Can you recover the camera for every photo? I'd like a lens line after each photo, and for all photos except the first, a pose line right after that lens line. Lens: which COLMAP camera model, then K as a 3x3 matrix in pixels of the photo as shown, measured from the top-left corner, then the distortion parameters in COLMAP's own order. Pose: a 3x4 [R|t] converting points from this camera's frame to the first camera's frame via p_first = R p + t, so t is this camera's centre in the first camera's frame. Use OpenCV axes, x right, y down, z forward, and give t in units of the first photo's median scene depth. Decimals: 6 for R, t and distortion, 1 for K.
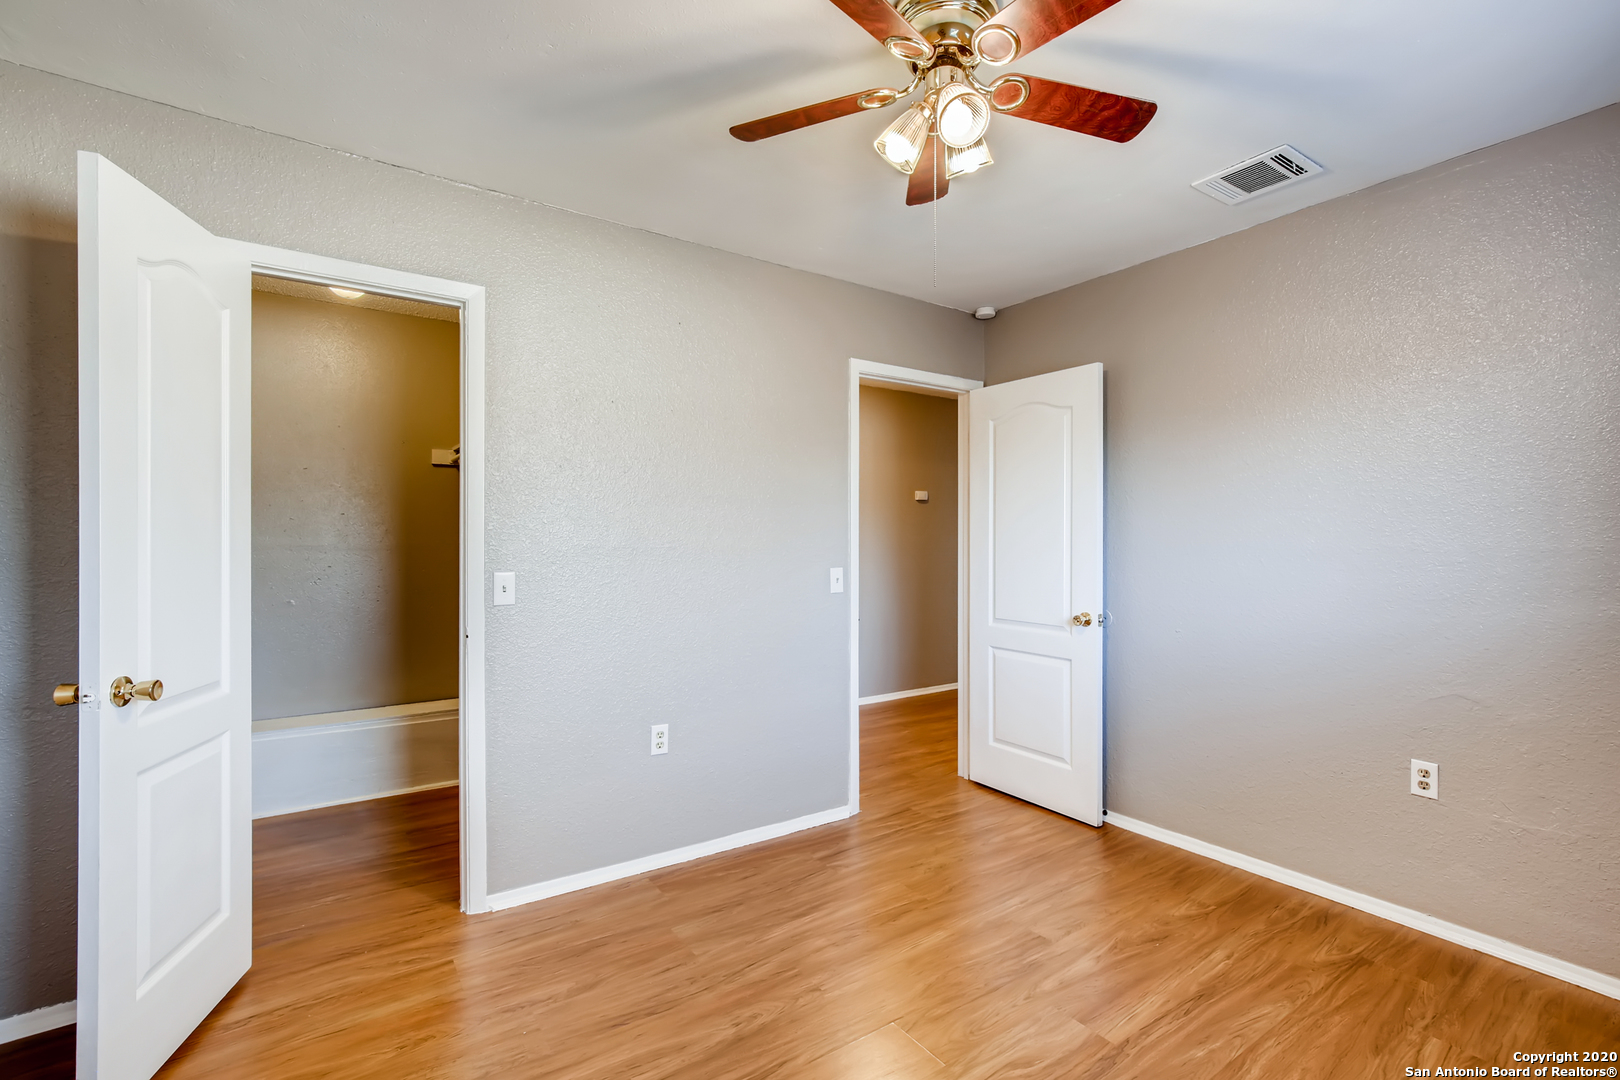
lens RADIAL K [[735.7, 0, 805.9], [0, 735.7, 541.9], [0, 0, 1]] dist [-0.000842, 0.000910]
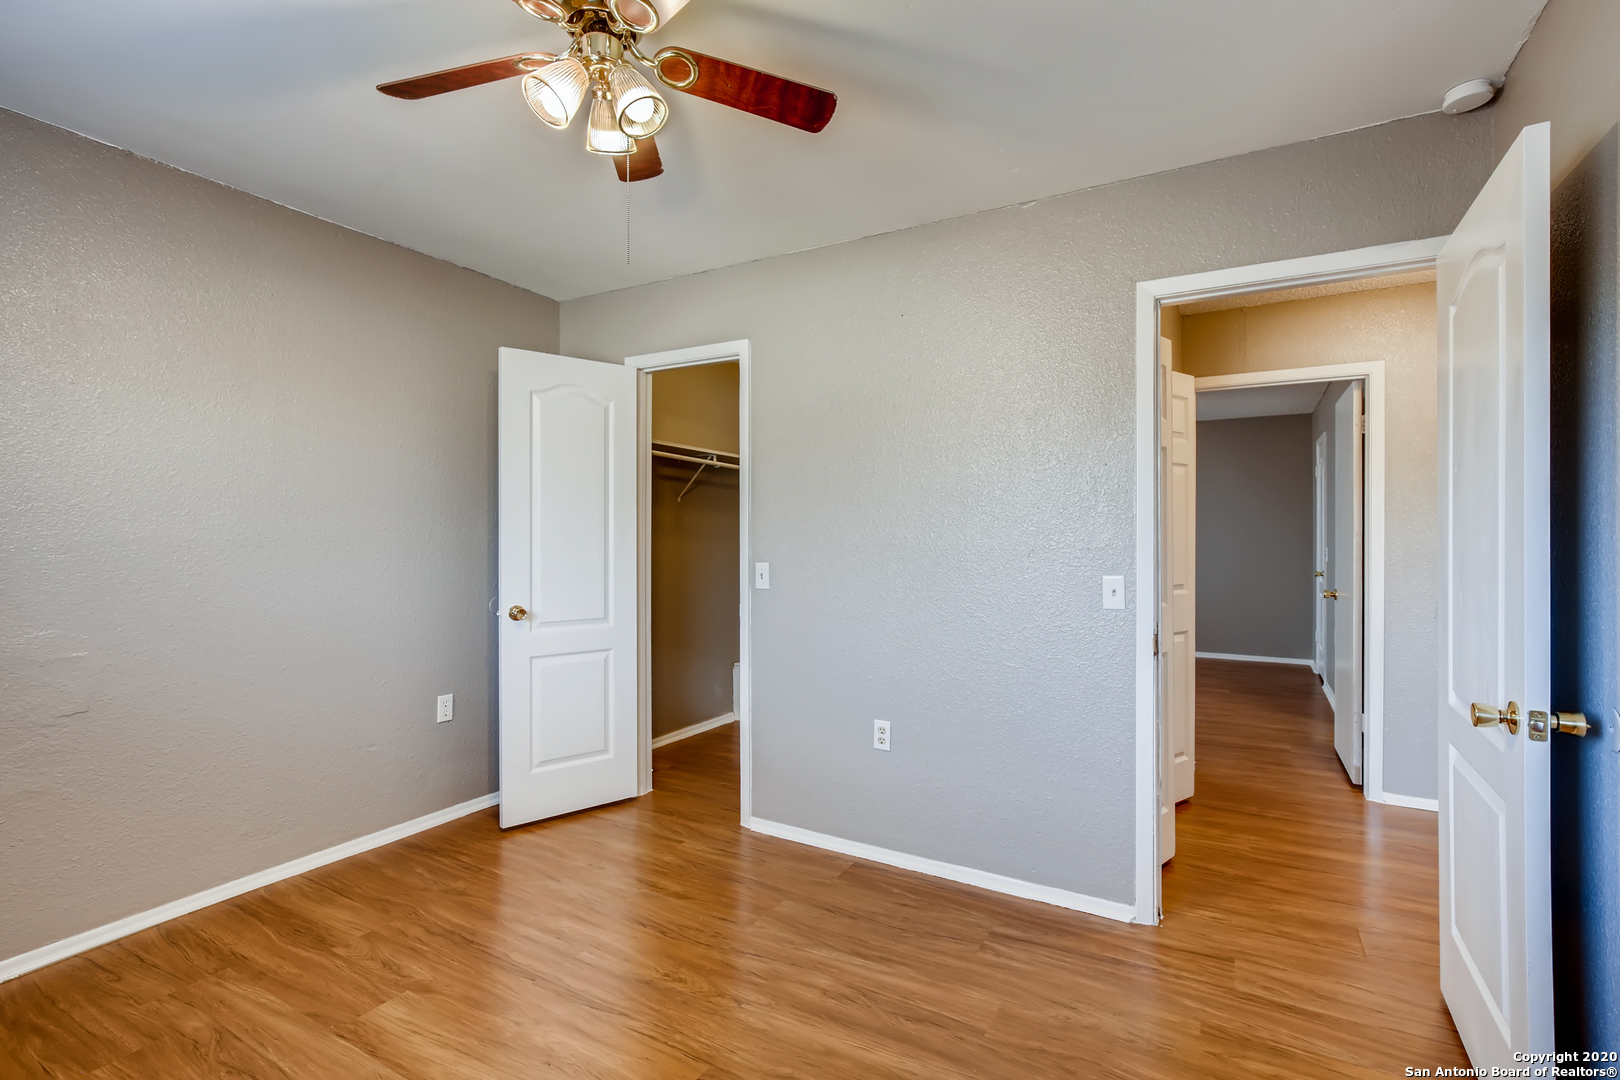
lens RADIAL K [[735.7, 0, 836.7], [0, 735.7, 539.2], [0, 0, 1]] dist [-0.000842, 0.000910]
pose [[0.438289, 0.000363, -0.898834, 0.684862], [-0.003622, 0.999993, -0.001362, 0.001874], [0.898827, 0.003852, 0.438287, 0.504729]]
